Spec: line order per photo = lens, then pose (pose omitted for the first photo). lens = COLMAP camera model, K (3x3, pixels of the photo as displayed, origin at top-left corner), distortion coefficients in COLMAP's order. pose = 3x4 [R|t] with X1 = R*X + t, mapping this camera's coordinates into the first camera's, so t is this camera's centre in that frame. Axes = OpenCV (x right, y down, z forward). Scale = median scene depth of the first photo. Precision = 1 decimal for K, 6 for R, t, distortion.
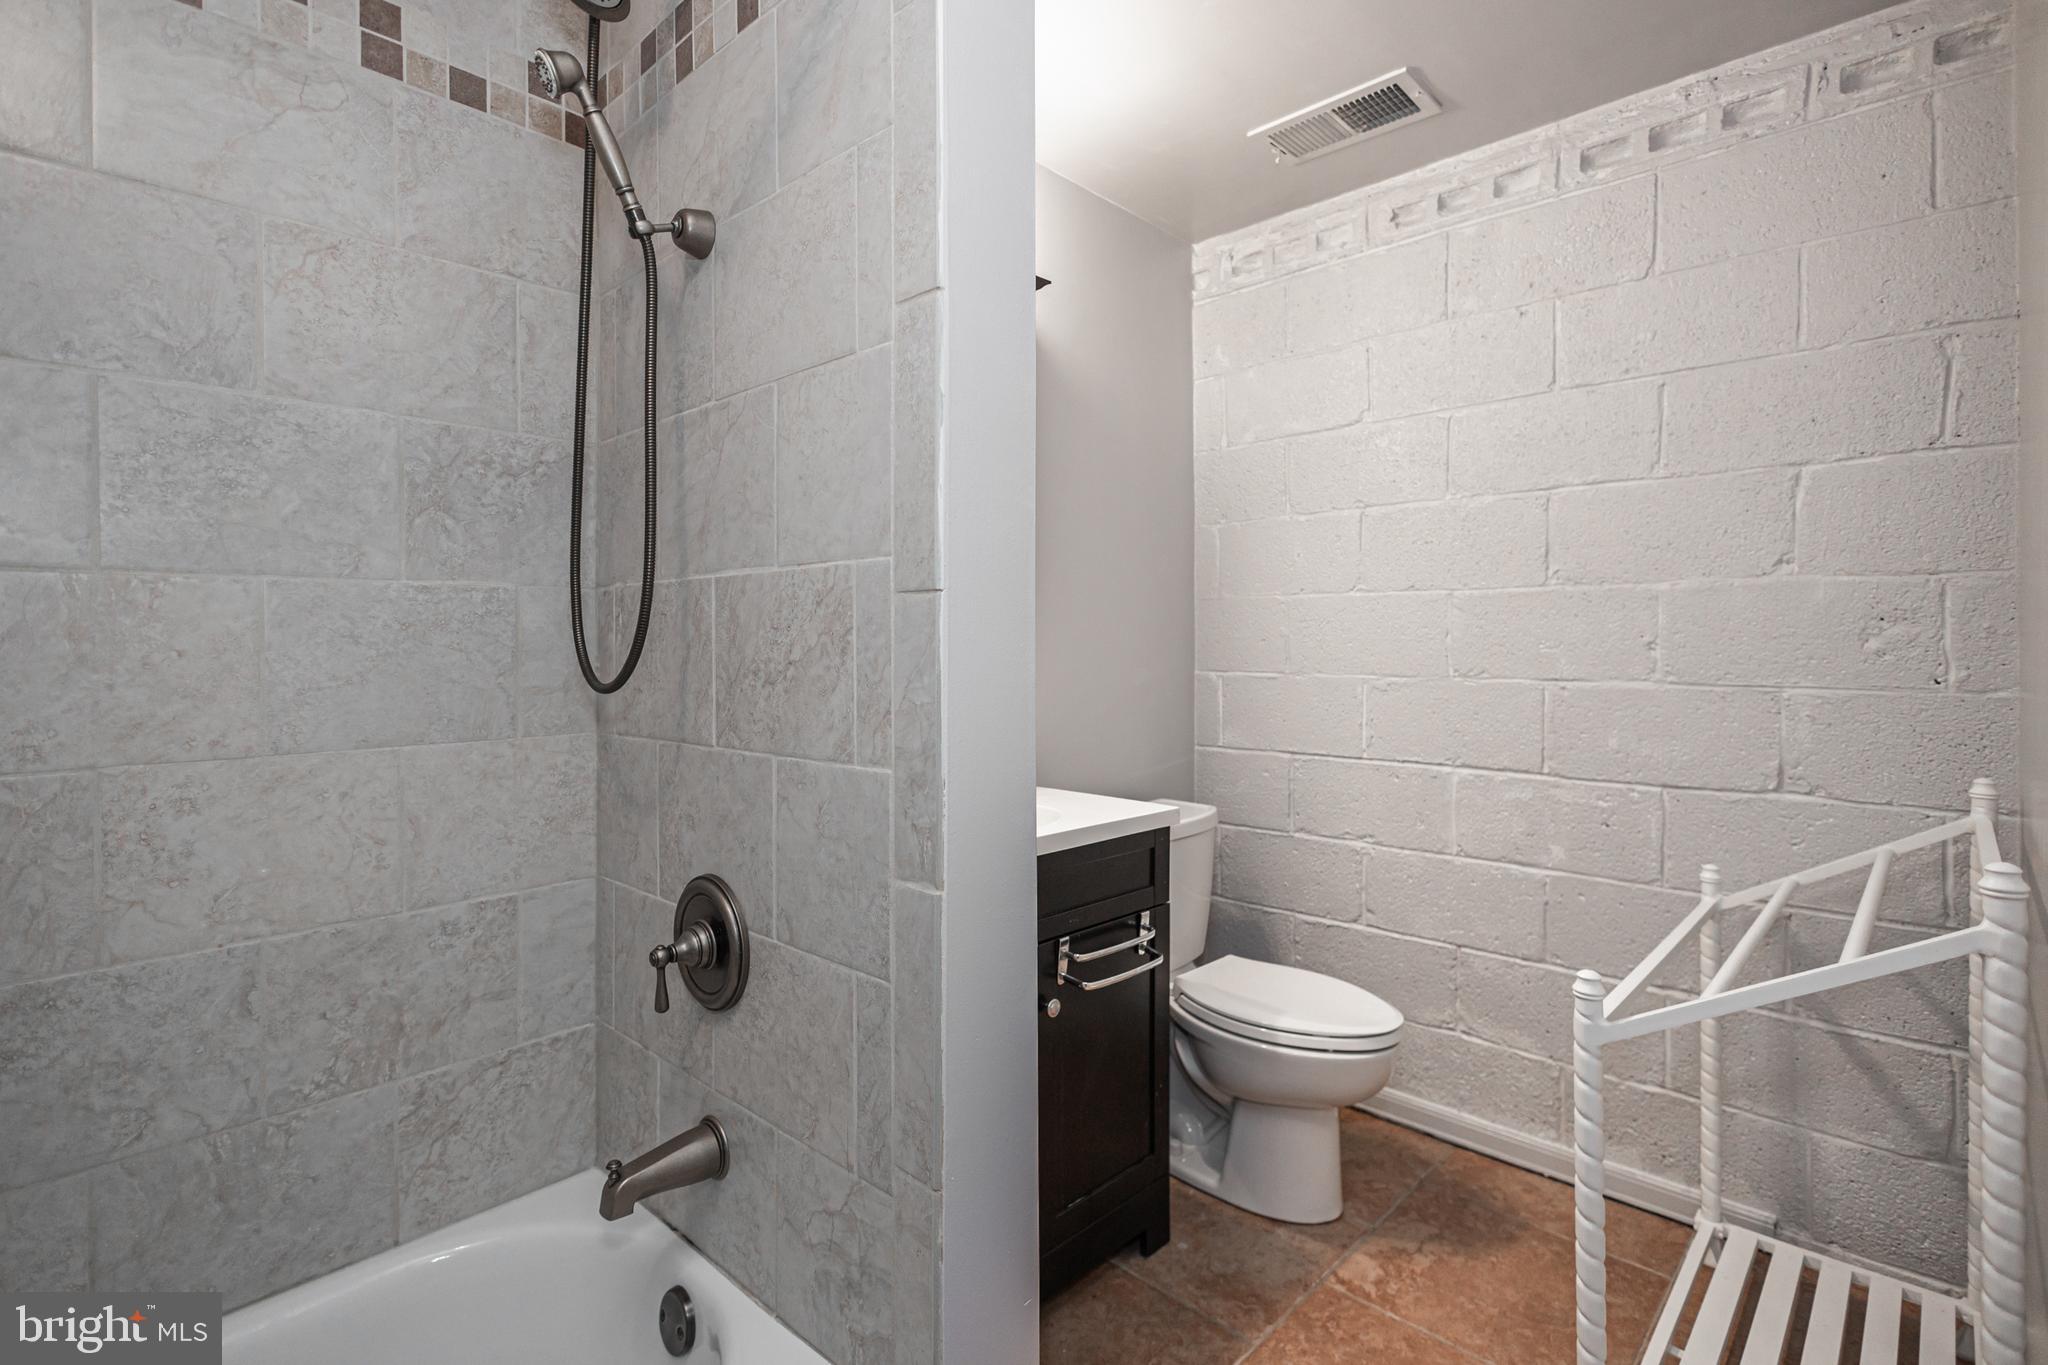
lens RADIAL K [[967.4, 0, 1056.8], [0, 967.4, 660.0], [0, 0, 1]] dist [0.007751, -0.003428]
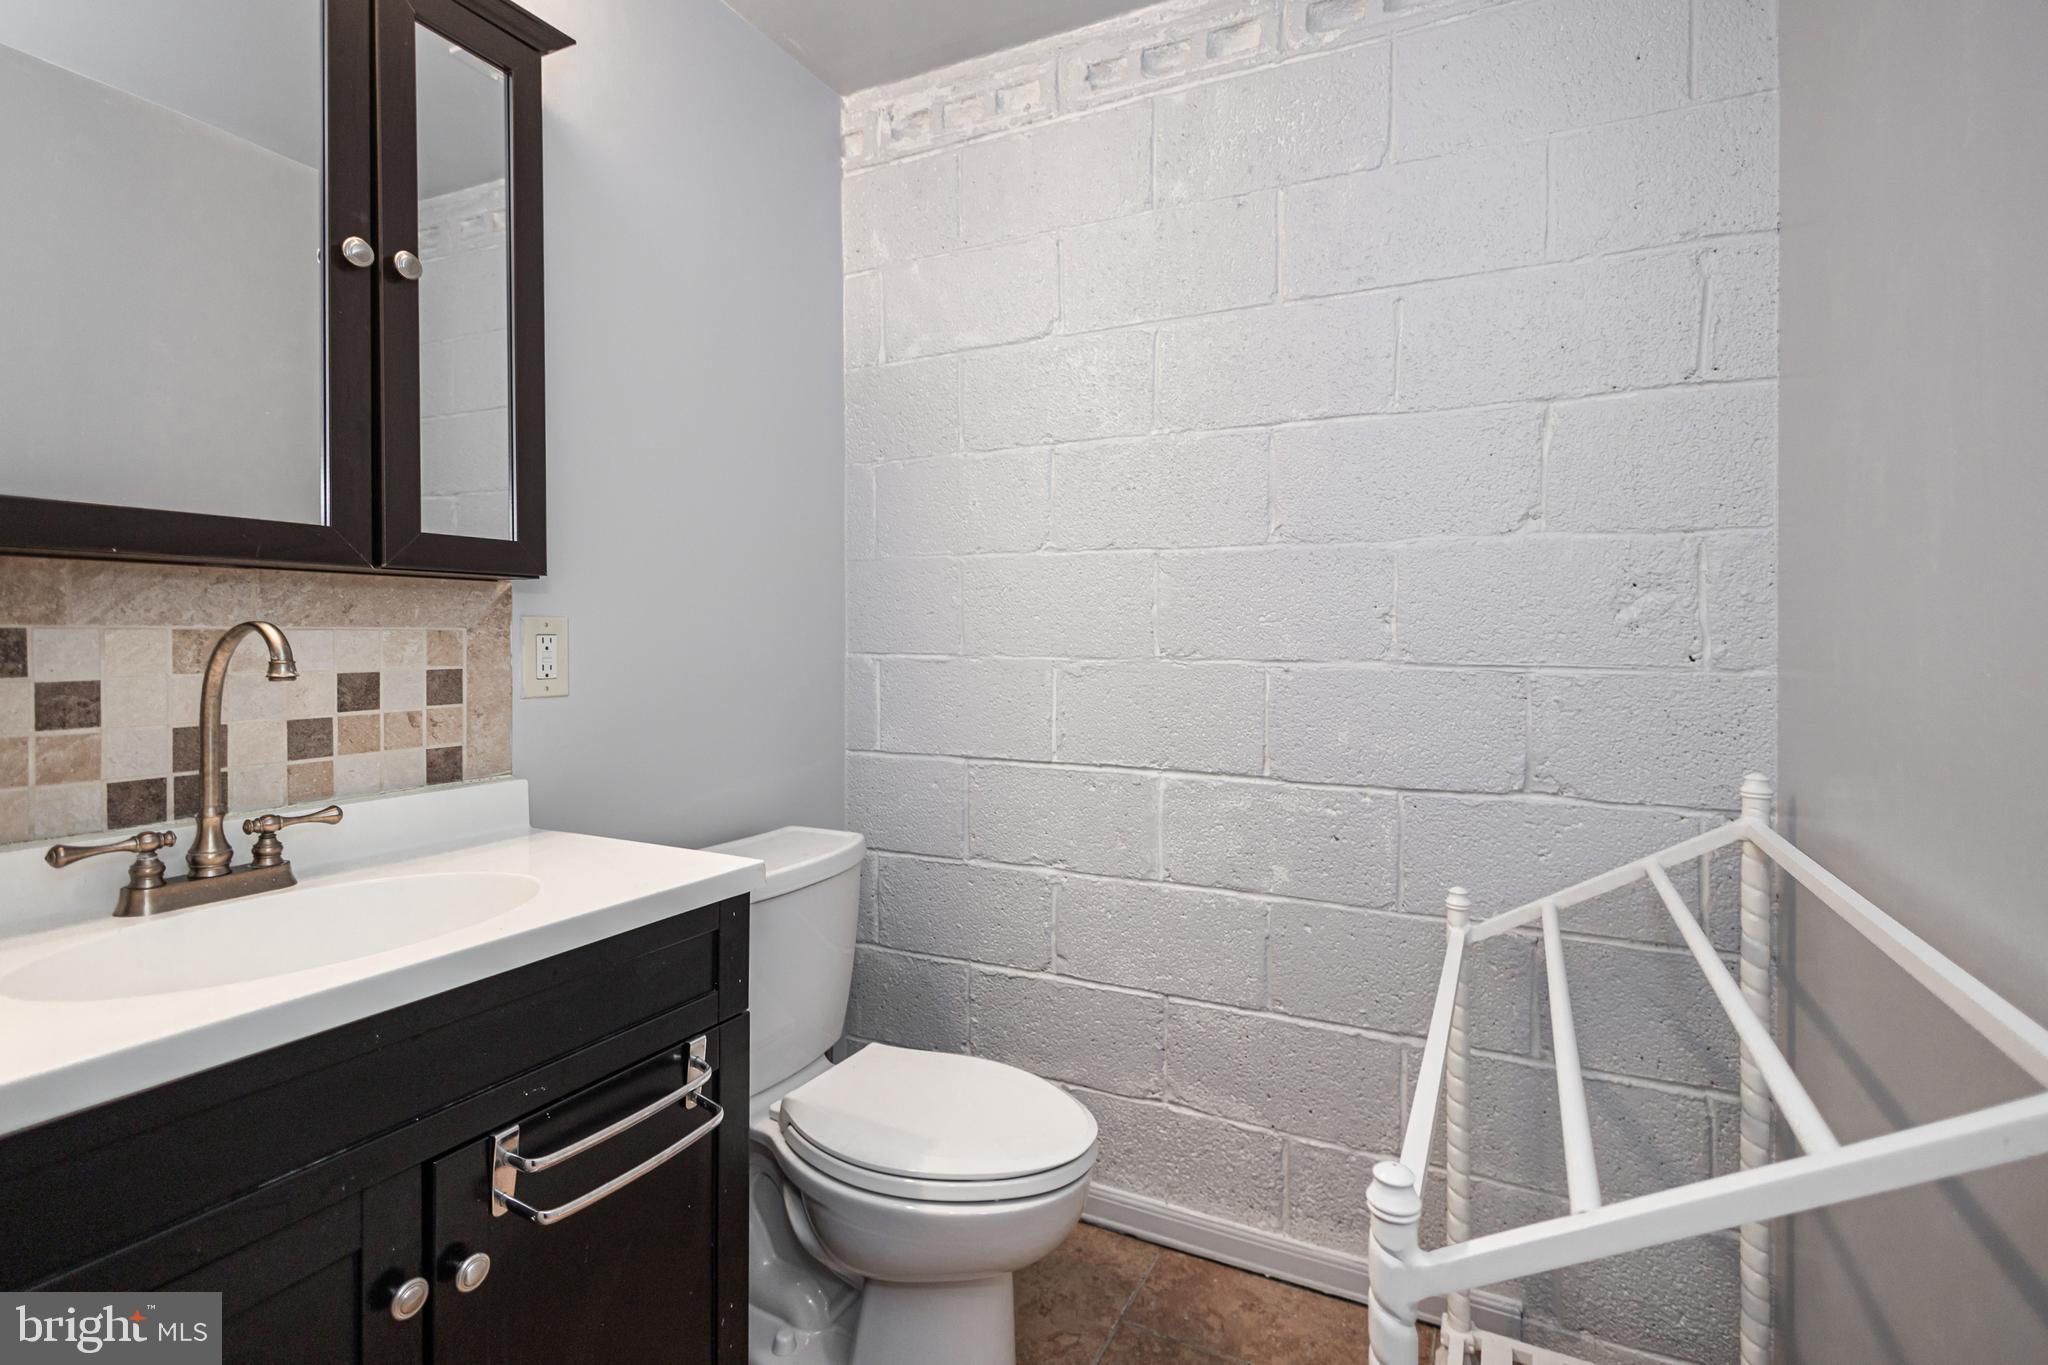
lens RADIAL K [[967.4, 0, 1027.5], [0, 967.4, 669.1], [0, 0, 1]] dist [0.007751, -0.003428]
pose [[0.966790, -0.008024, 0.255447, 0.109767], [0.002670, 0.999770, 0.021299, 0.010173], [-0.255559, -0.019909, 0.966589, 0.281624]]
